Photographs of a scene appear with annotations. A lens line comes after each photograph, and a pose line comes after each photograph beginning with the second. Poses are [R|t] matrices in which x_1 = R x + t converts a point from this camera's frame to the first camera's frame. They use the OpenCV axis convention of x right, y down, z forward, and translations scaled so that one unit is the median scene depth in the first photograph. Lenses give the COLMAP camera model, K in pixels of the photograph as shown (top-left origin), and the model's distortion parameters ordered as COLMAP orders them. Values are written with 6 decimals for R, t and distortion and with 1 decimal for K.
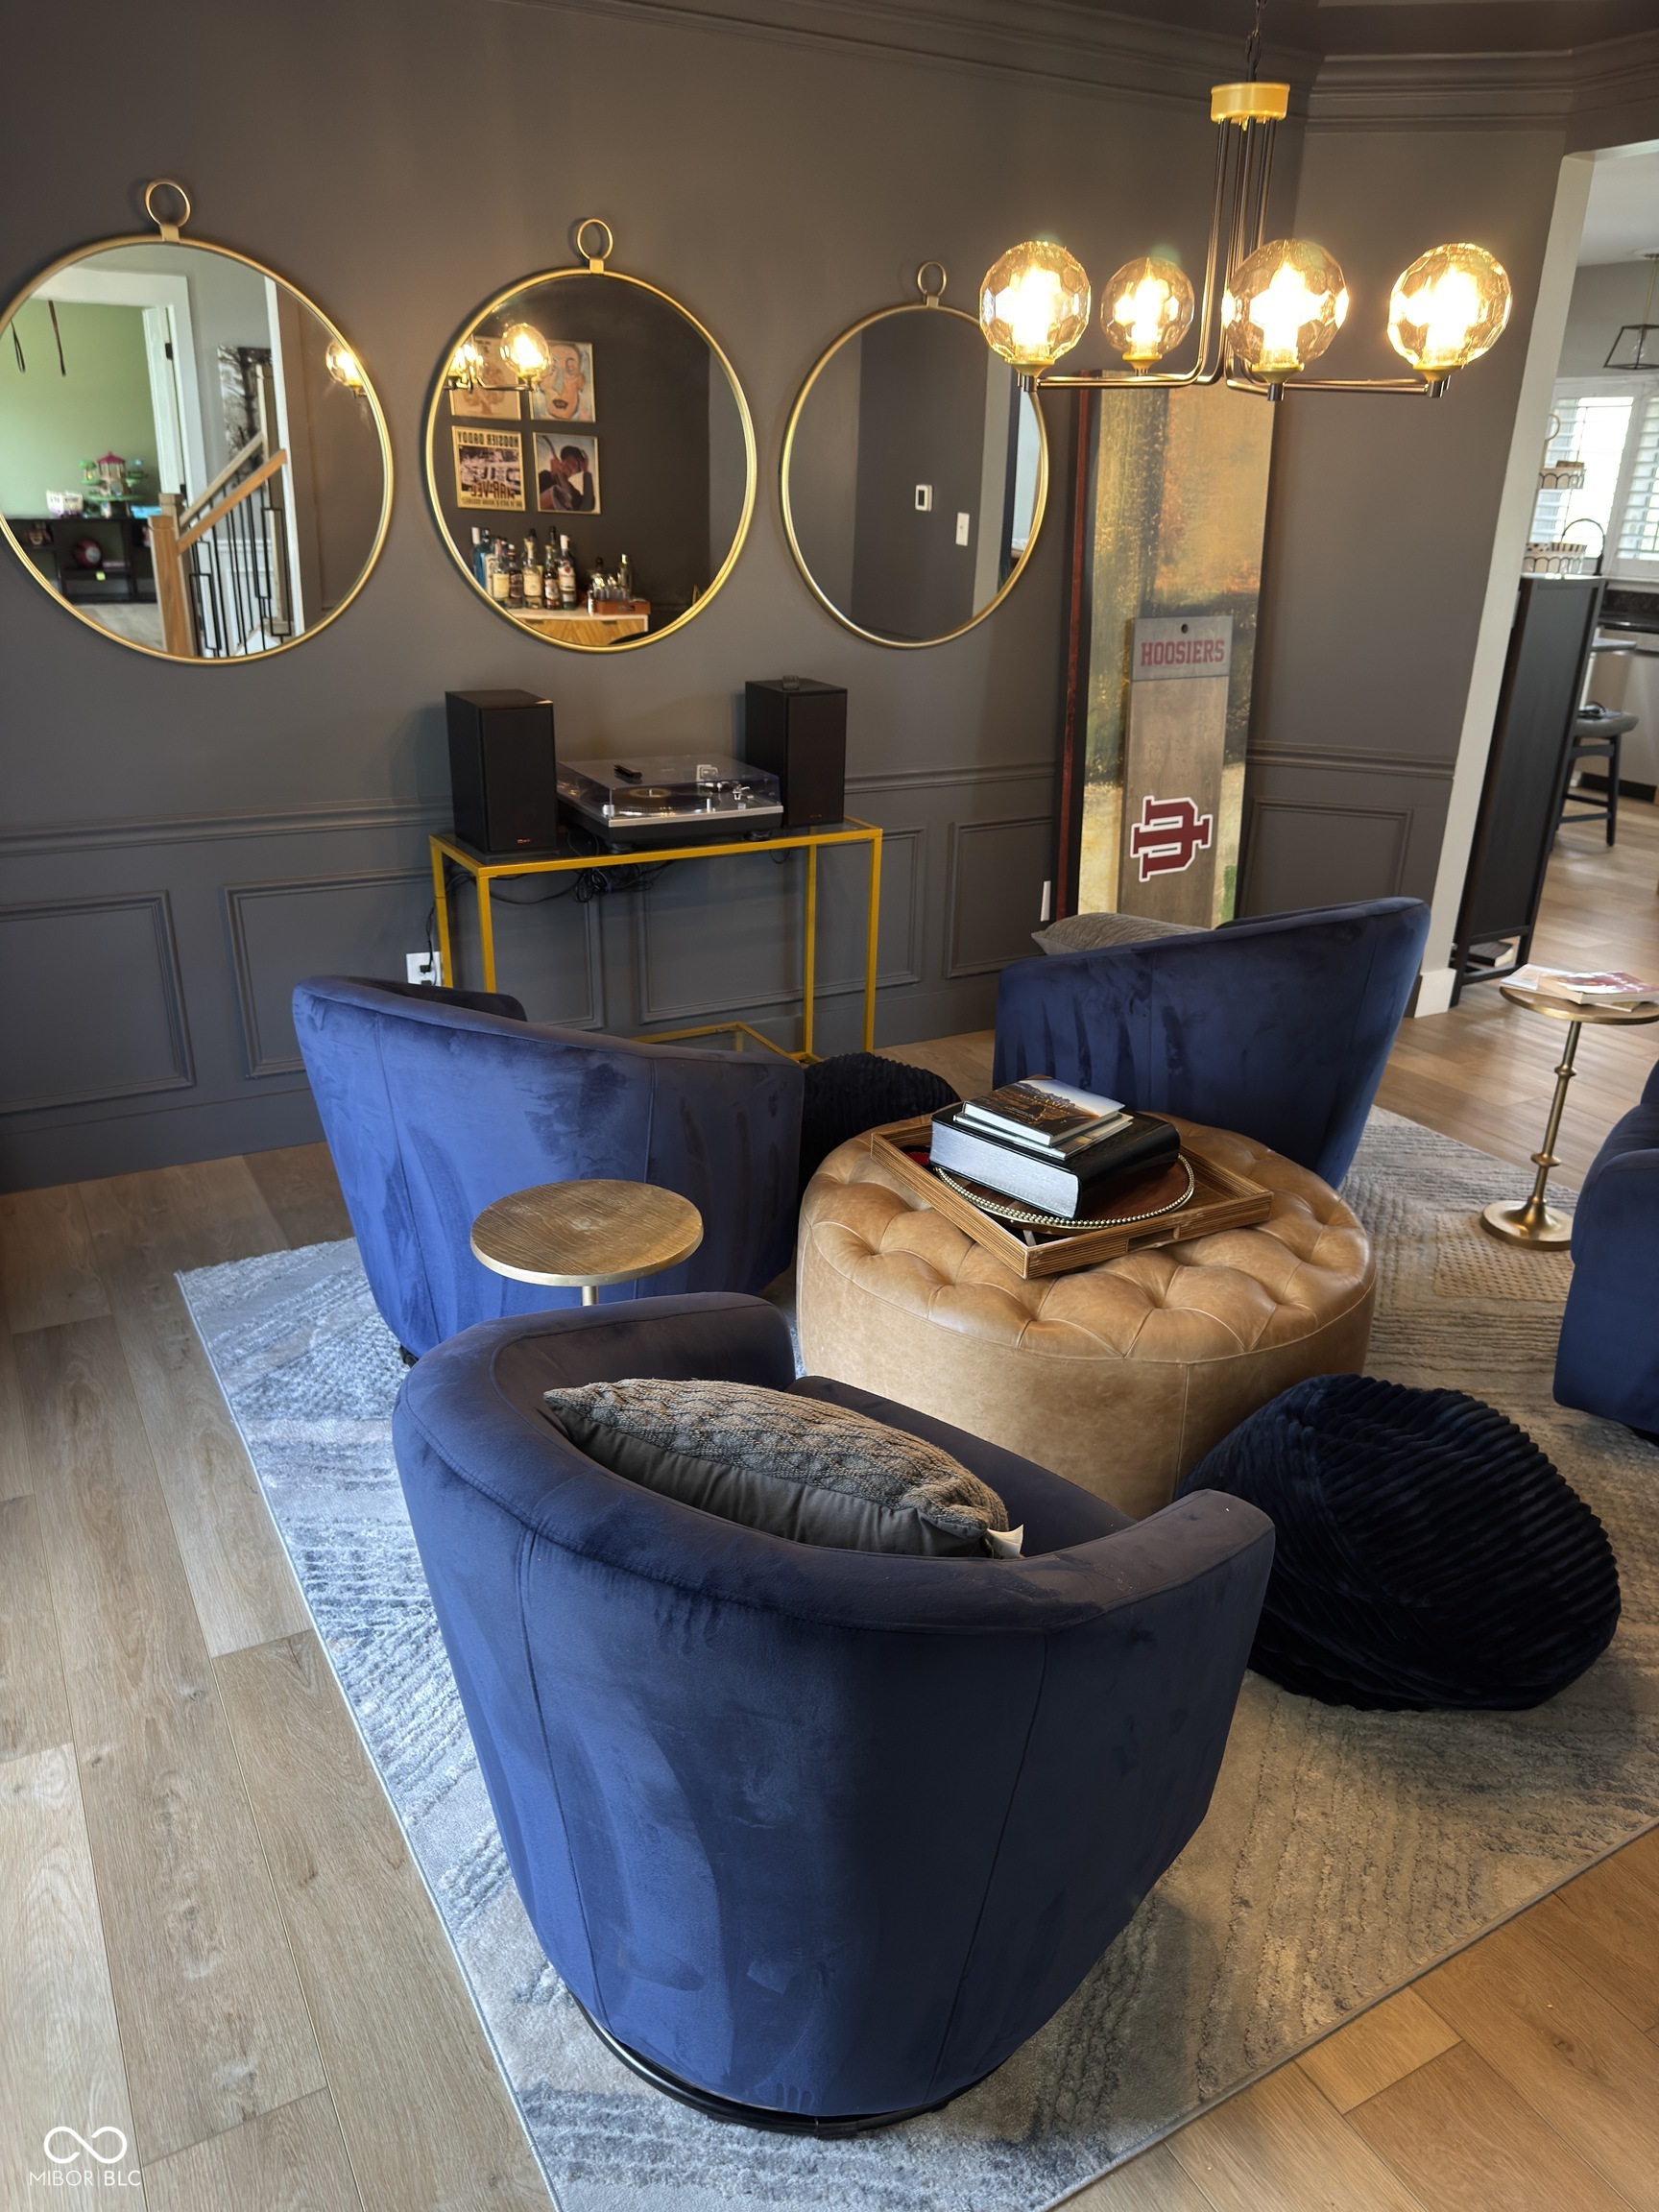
lens RADIAL K [[1534.3, 0, 808.8], [0, 1534.3, 1114.9], [0, 0, 1]] dist [0.066689, -0.091401]
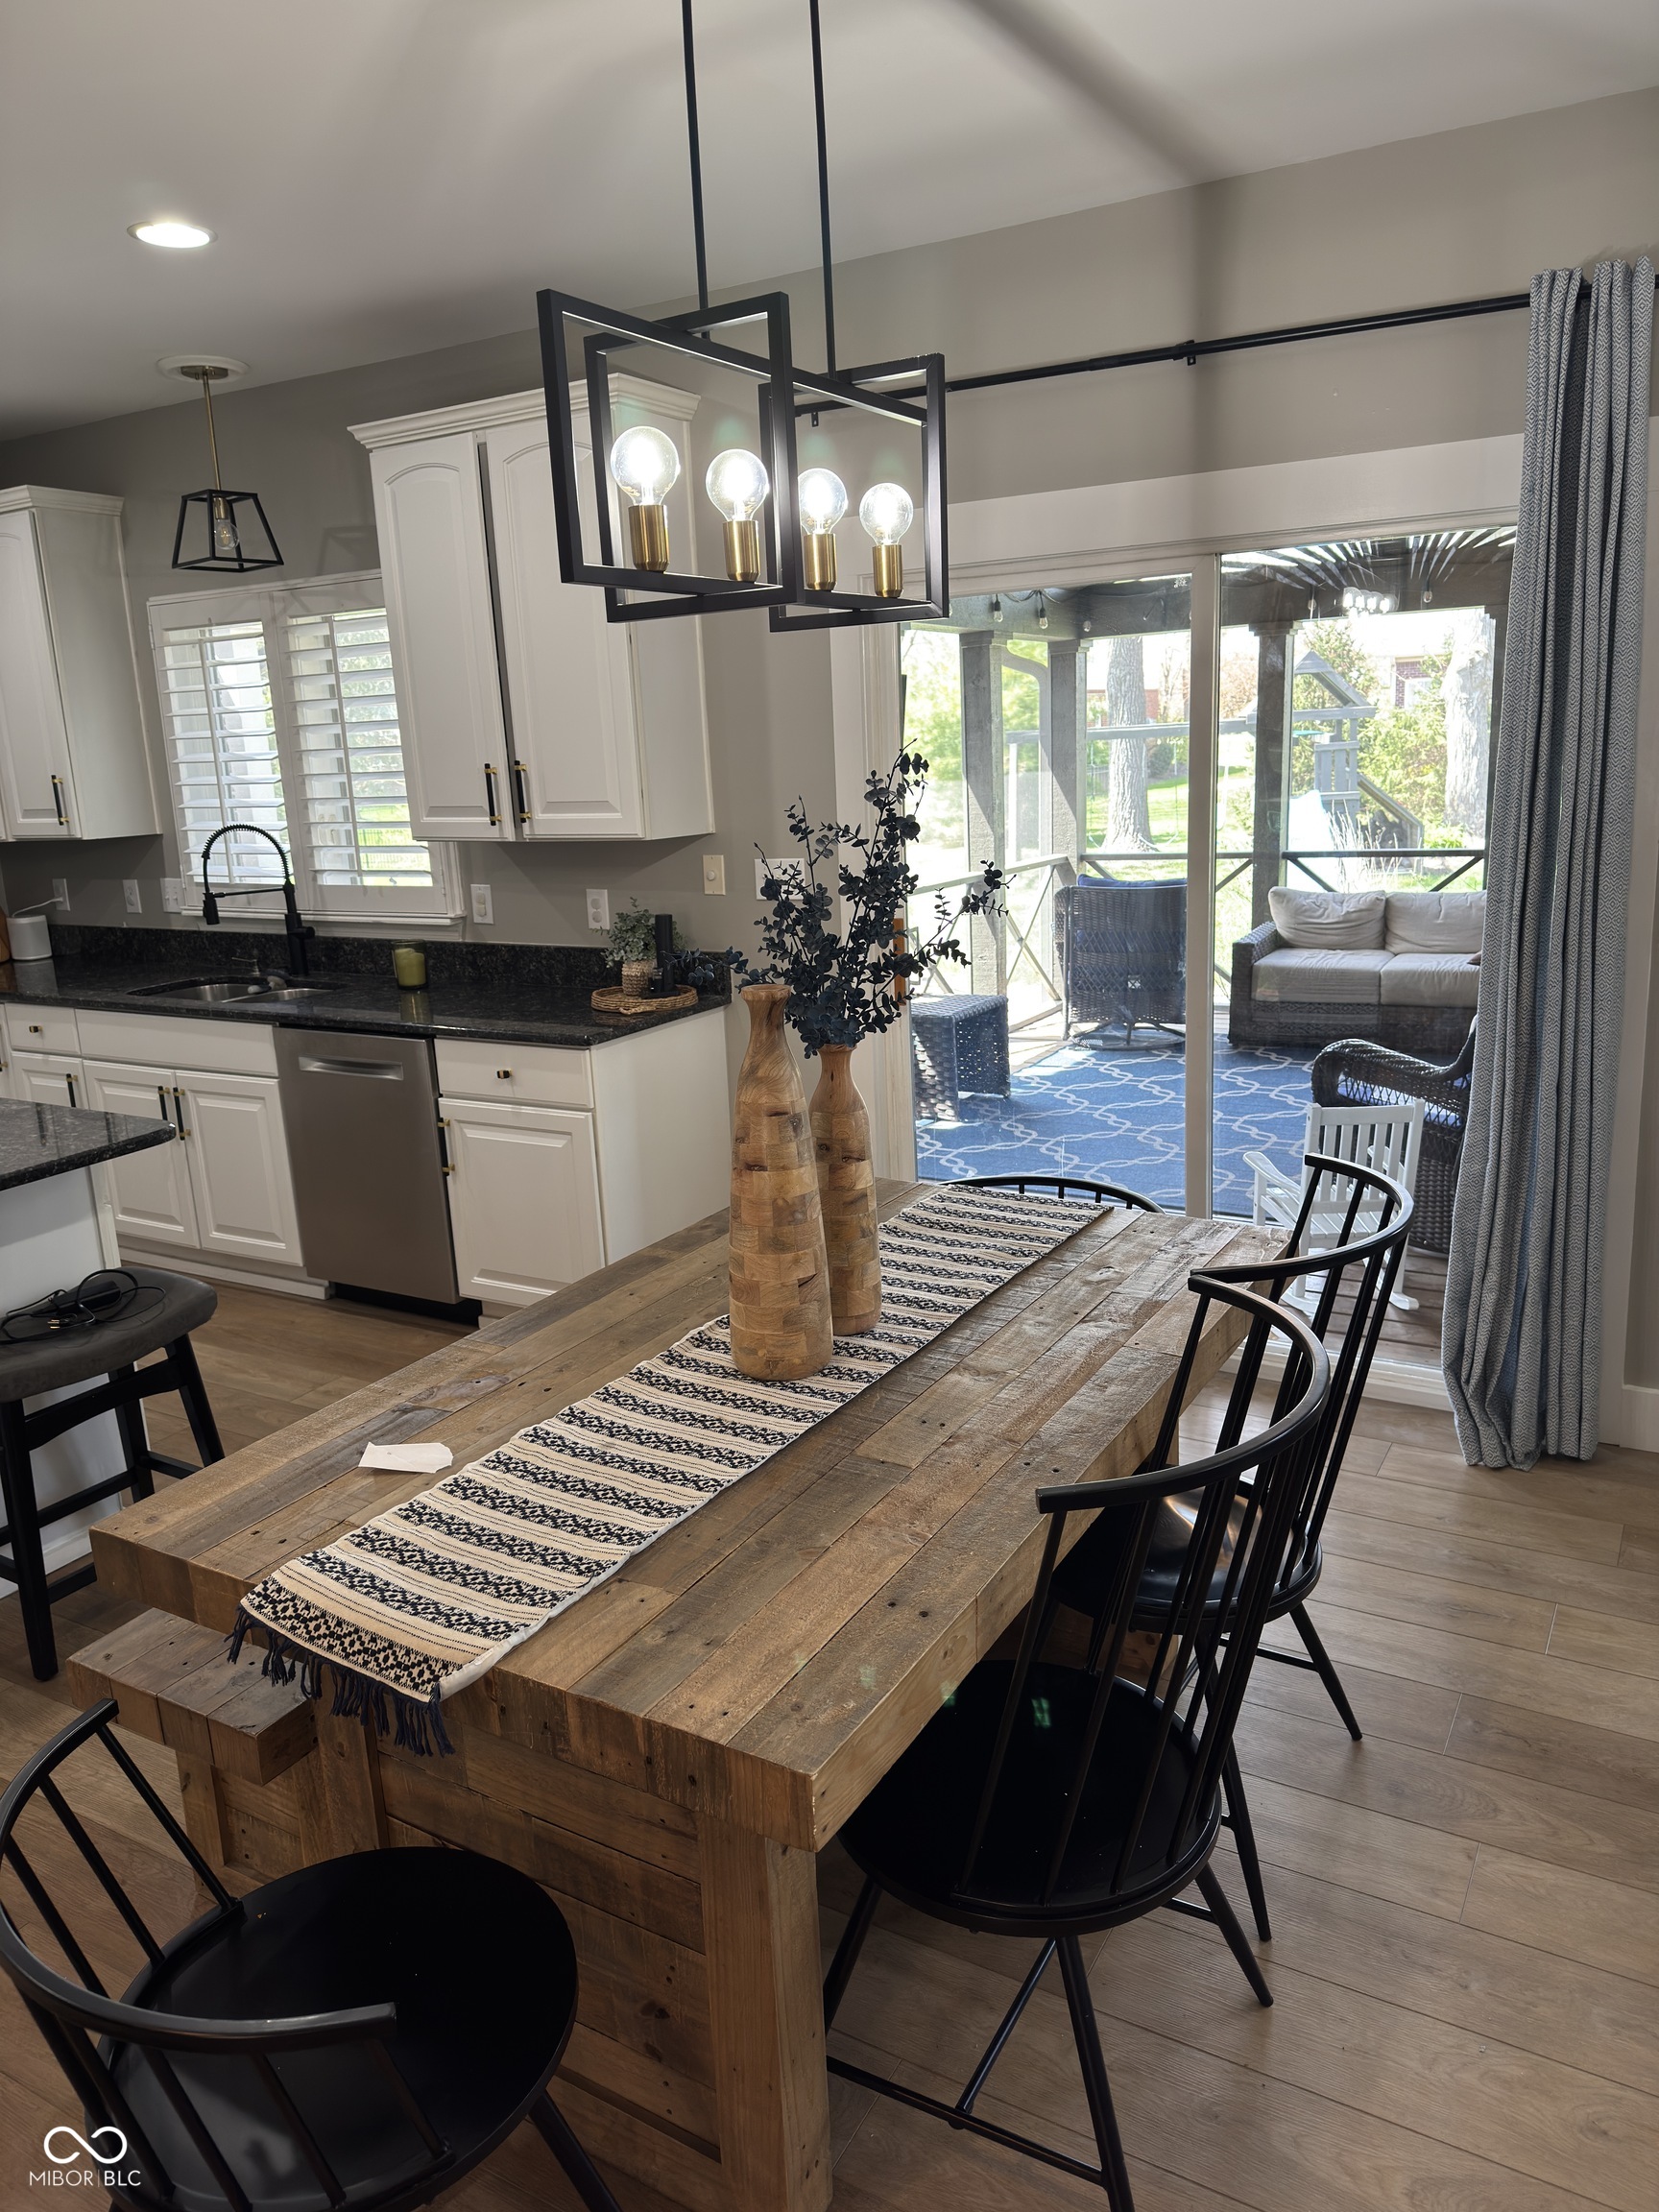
lens RADIAL K [[1534.3, 0, 808.0], [0, 1534.3, 1083.8], [0, 0, 1]] dist [0.066689, -0.091401]
pose [[0.858845, -0.170228, 0.483123, 1.105940], [0.251044, 0.962008, -0.107316, -0.518179], [-0.446501, 0.213453, 0.868951, 1.251541]]
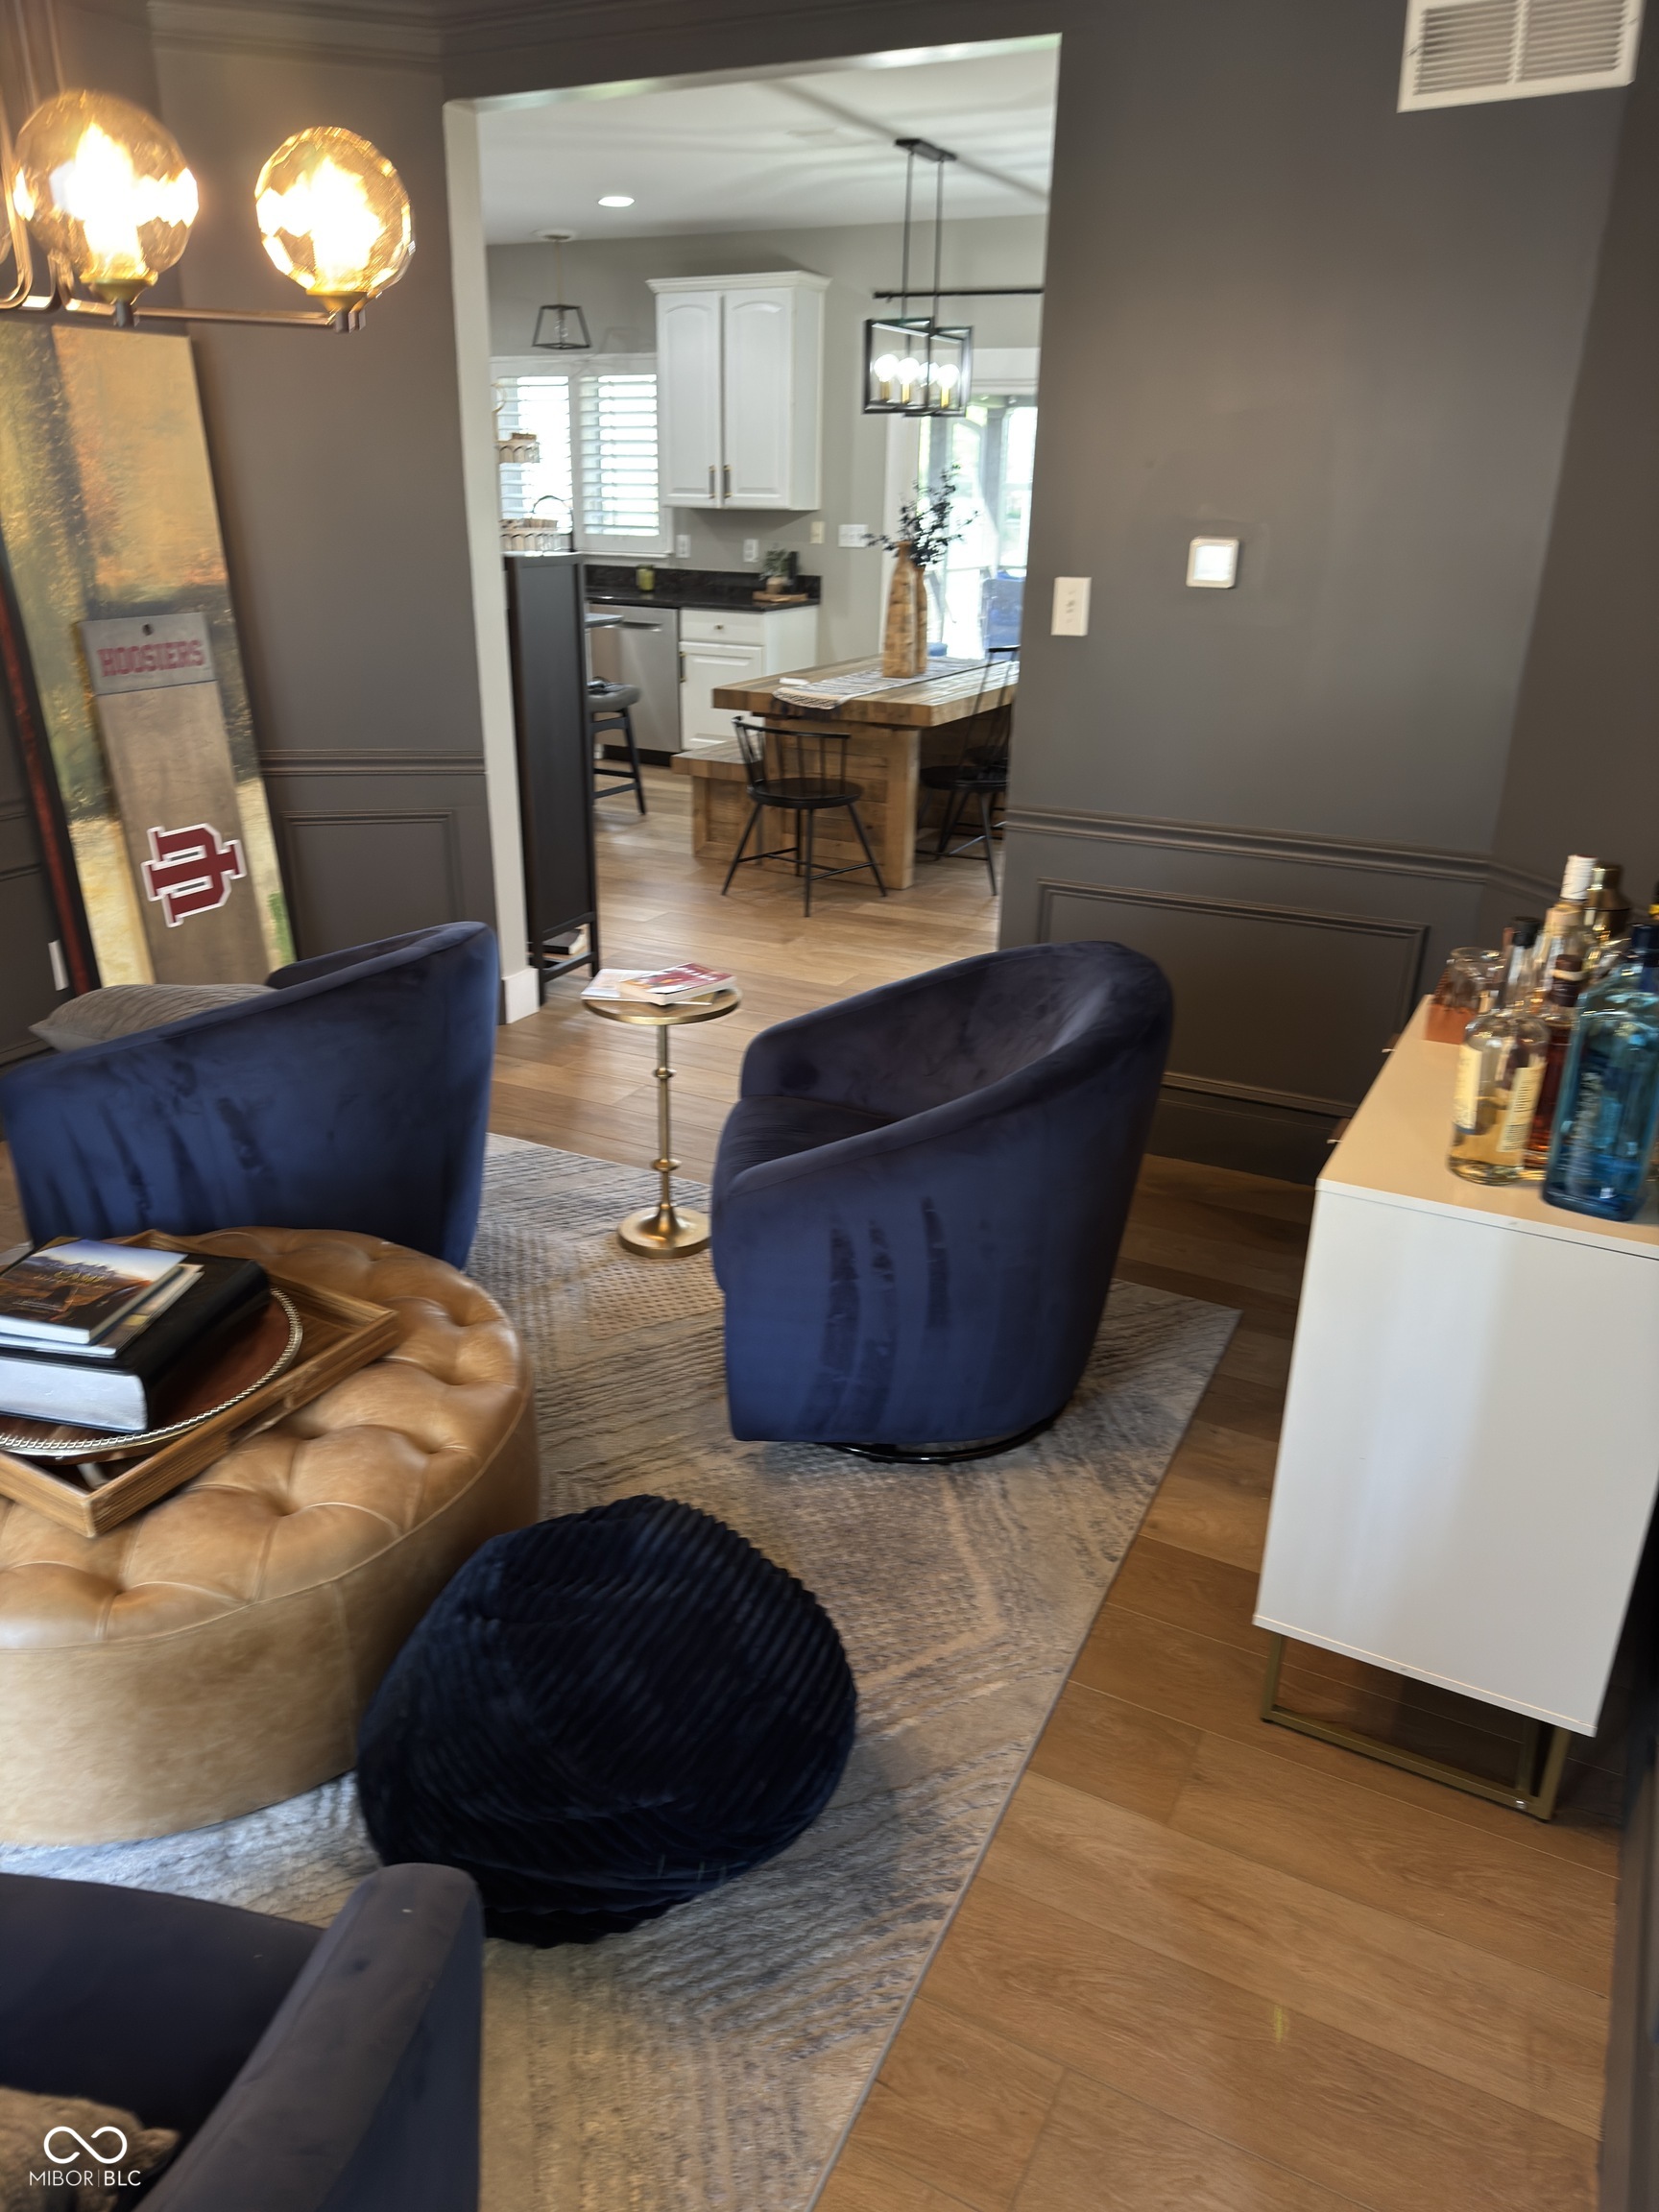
lens RADIAL K [[1534.3, 0, 778.8], [0, 1534.3, 1103.7], [0, 0, 1]] dist [0.066689, -0.091401]
pose [[0.838969, -0.214002, 0.500334, 0.076784], [0.212193, 0.975300, 0.061345, -0.059638], [-0.501104, 0.054701, 0.863656, 0.162985]]
